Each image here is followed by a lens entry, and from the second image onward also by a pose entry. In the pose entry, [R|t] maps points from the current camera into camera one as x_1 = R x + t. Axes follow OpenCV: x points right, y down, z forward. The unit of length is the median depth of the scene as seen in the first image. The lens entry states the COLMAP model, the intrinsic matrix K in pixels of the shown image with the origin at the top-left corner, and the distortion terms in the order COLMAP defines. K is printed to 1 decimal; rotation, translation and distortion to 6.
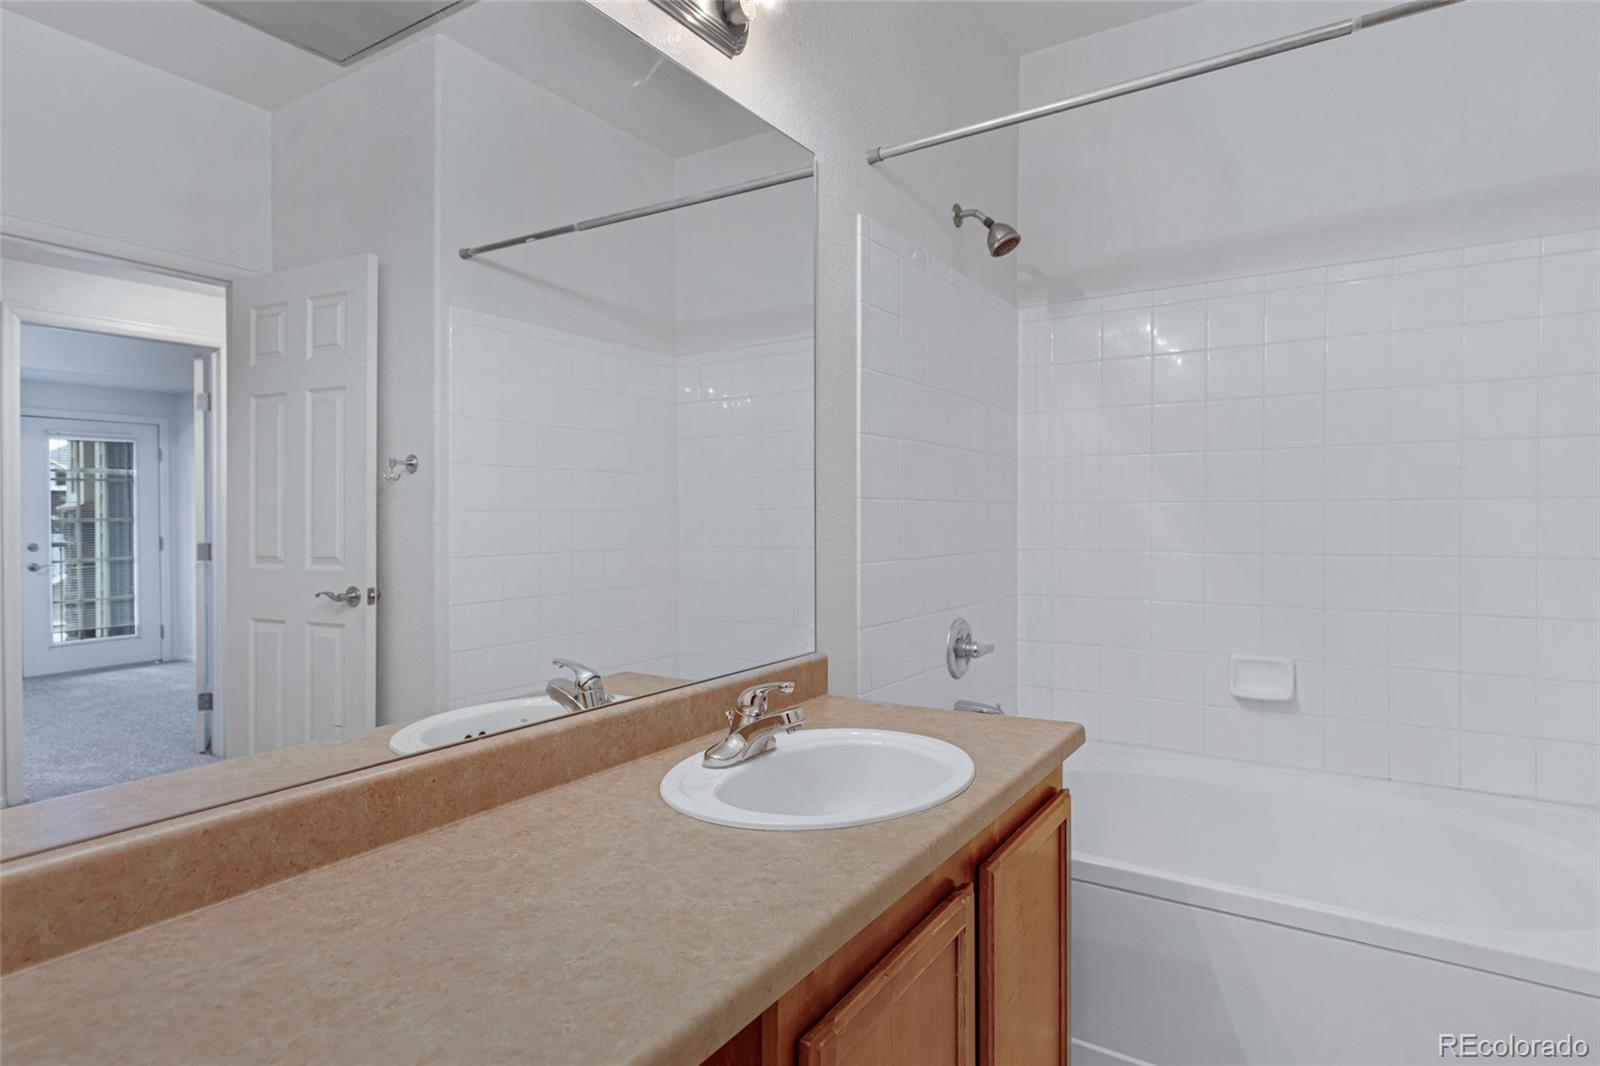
lens RADIAL K [[874.2, 0, 801.6], [0, 874.2, 509.6], [0, 0, 1]] dist [0.012875, 0.000665]
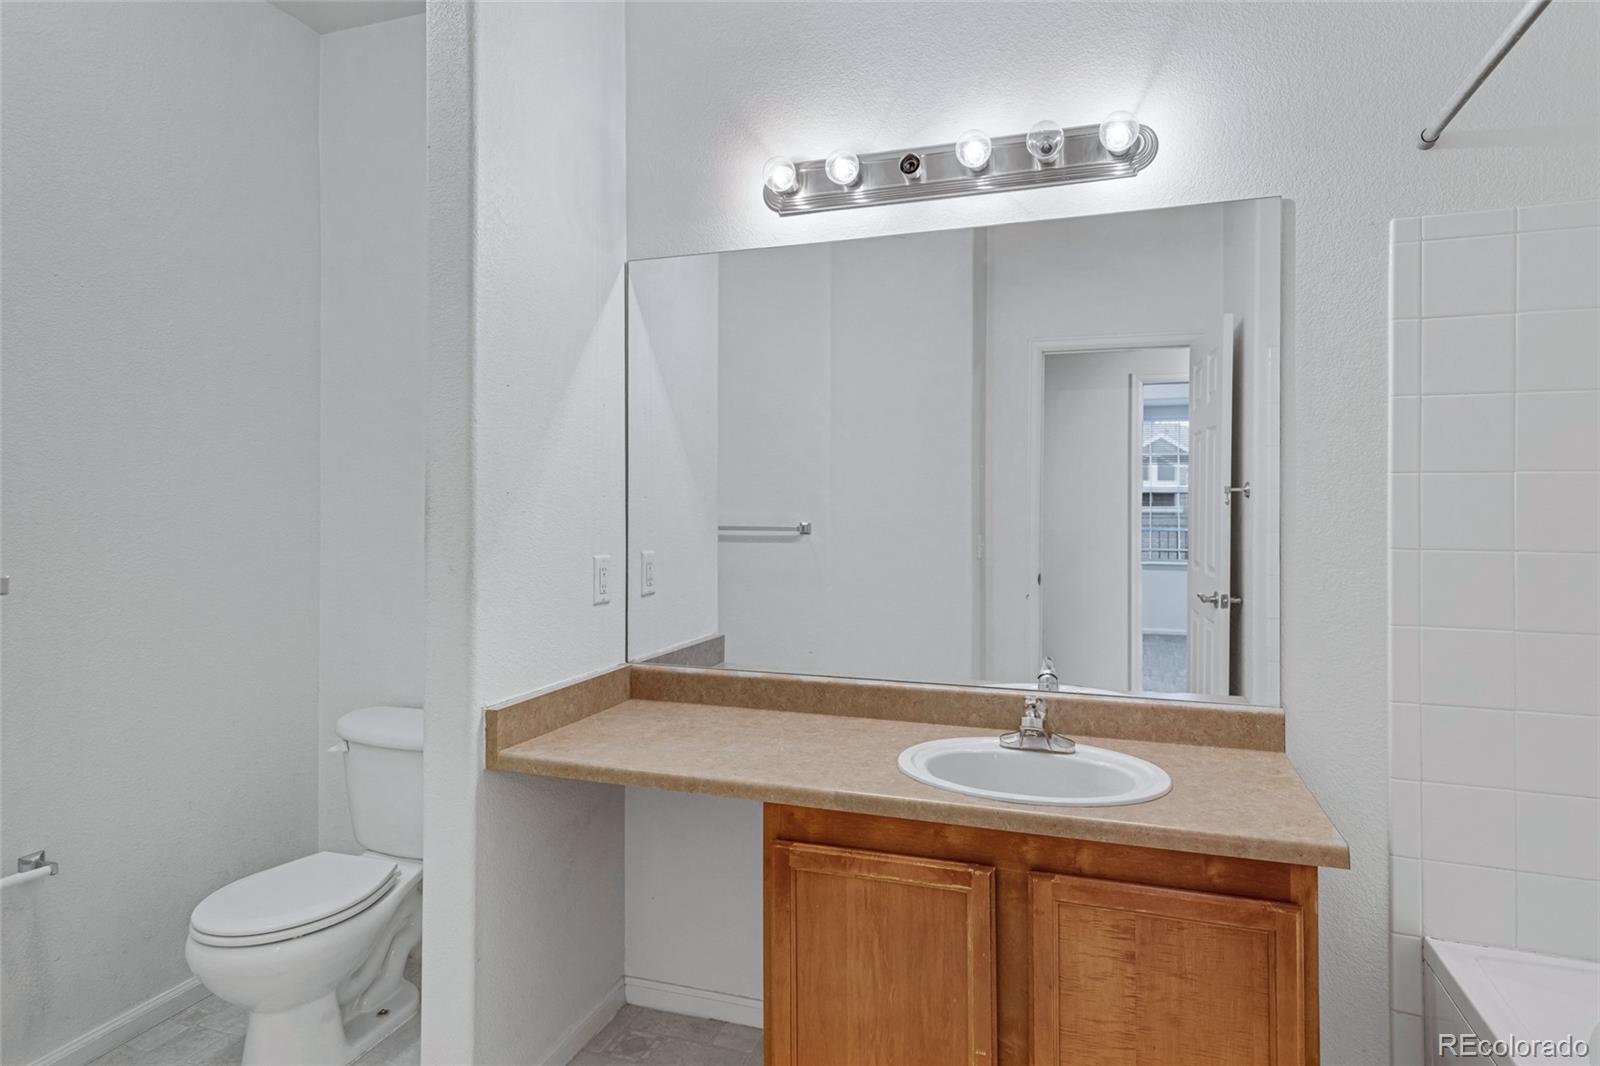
lens RADIAL K [[874.2, 0, 801.6], [0, 874.2, 509.6], [0, 0, 1]] dist [0.012875, 0.000665]
pose [[0.238475, 0.012293, -0.971071, 1.059916], [0.007036, 0.999872, 0.014386, -0.095033], [0.971123, -0.010263, 0.238358, 0.319455]]
